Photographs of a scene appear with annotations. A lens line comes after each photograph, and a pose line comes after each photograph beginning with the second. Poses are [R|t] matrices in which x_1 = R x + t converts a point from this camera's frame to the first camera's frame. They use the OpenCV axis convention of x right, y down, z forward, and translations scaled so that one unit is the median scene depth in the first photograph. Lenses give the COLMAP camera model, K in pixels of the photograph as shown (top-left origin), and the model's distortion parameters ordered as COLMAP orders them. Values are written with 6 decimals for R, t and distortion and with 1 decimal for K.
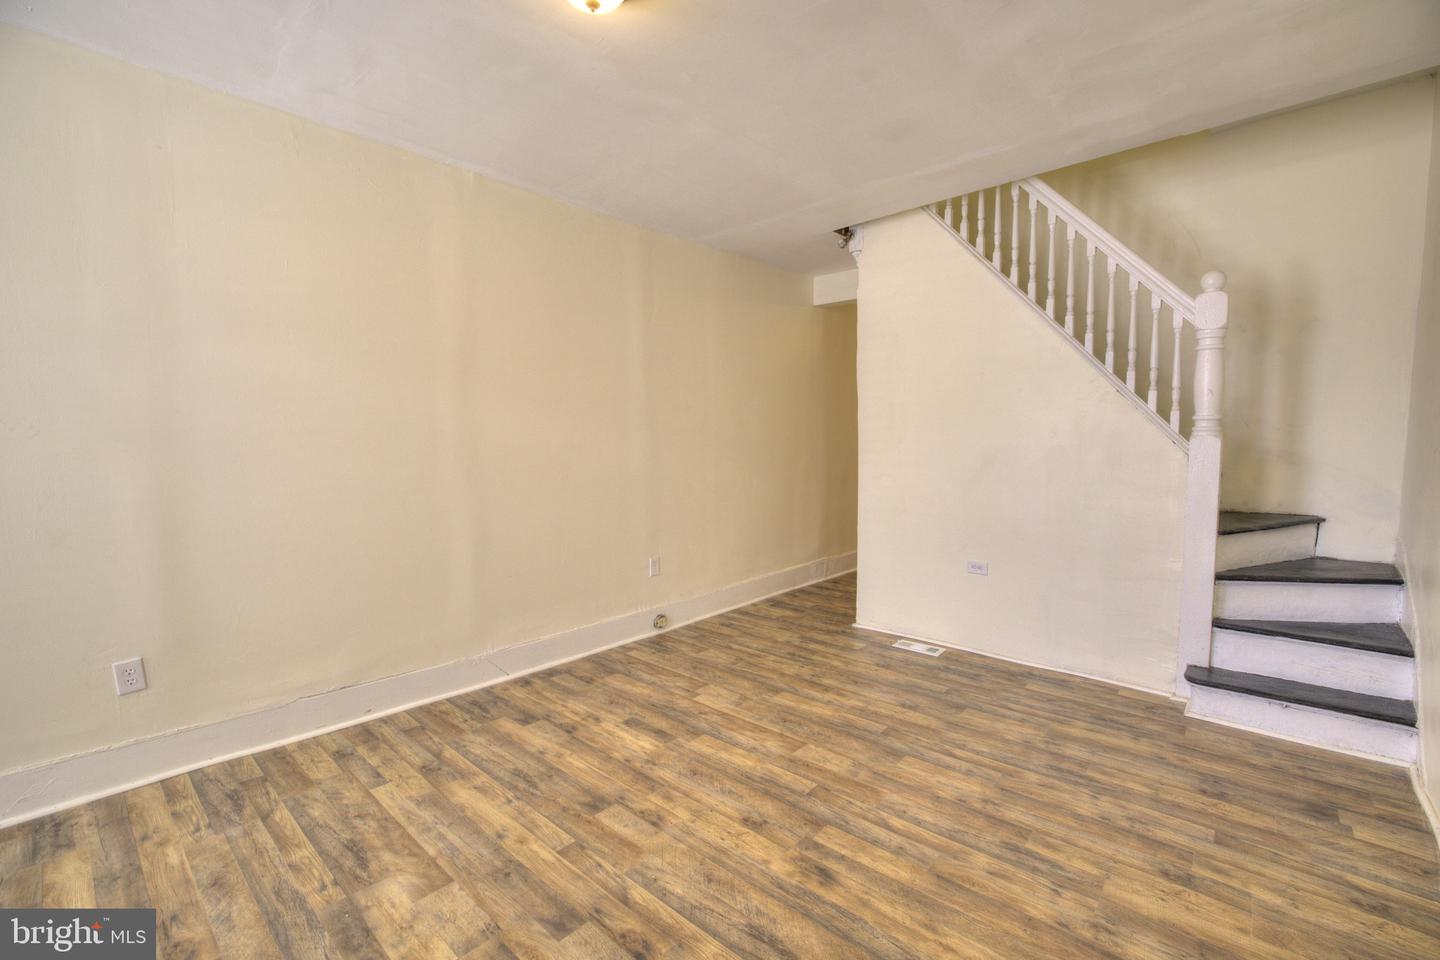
lens RADIAL K [[622.6, 0, 722.5], [0, 622.6, 478.7], [0, 0, 1]] dist [-0.016223, 0.000173]
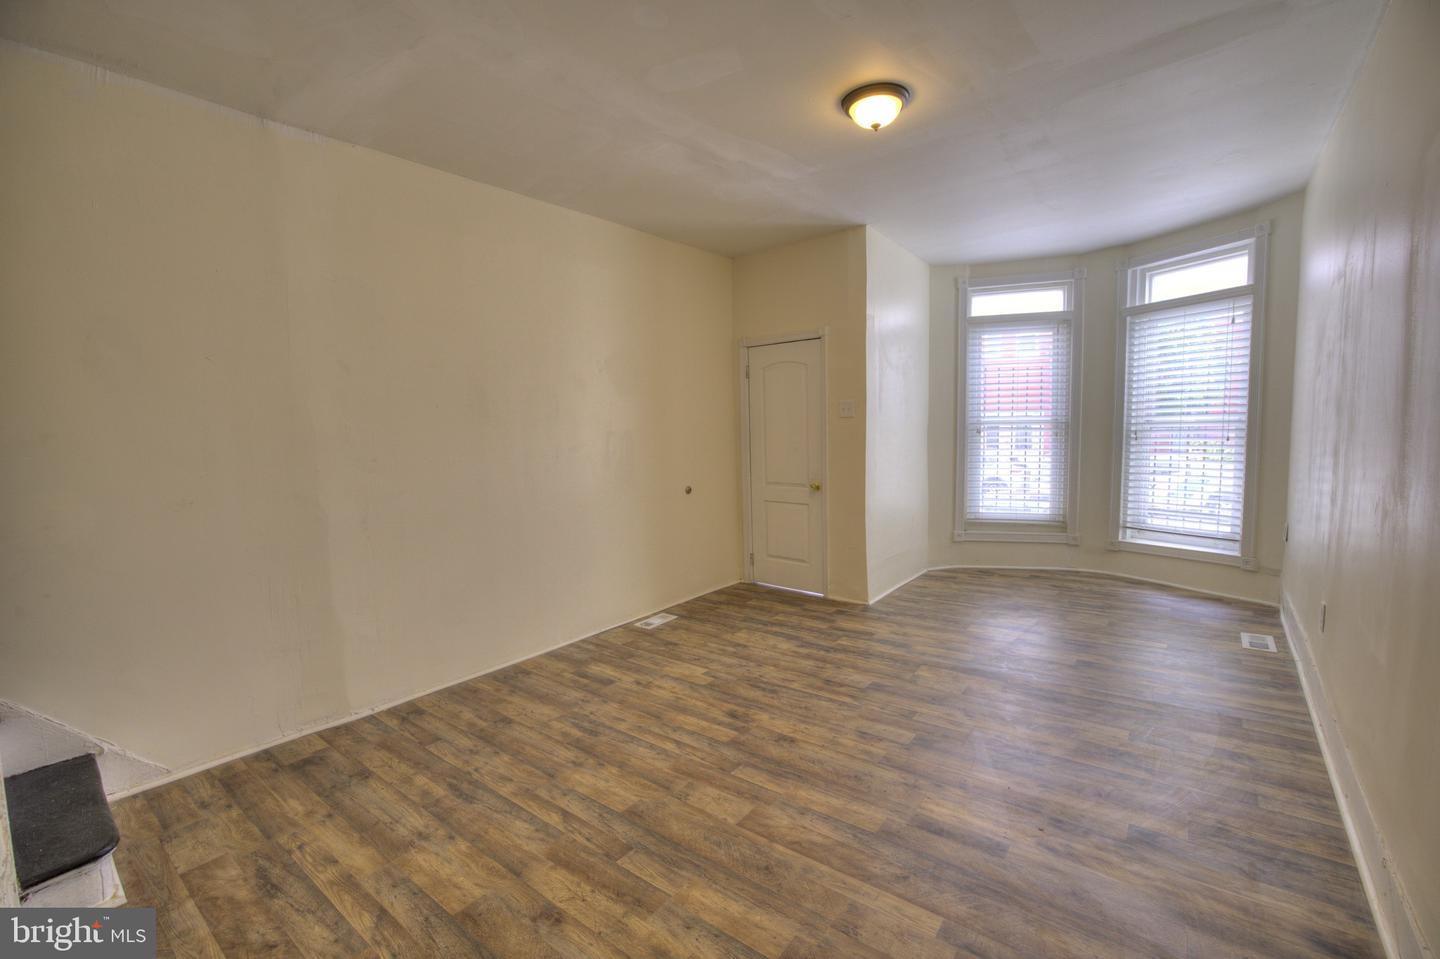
lens RADIAL K [[622.6, 0, 727.1], [0, 622.6, 471.2], [0, 0, 1]] dist [-0.016223, 0.000173]
pose [[-0.996617, 0.040269, -0.071650, 0.229575], [0.029424, 0.988783, 0.146434, -0.154100], [0.076743, 0.143830, -0.986622, 2.098025]]
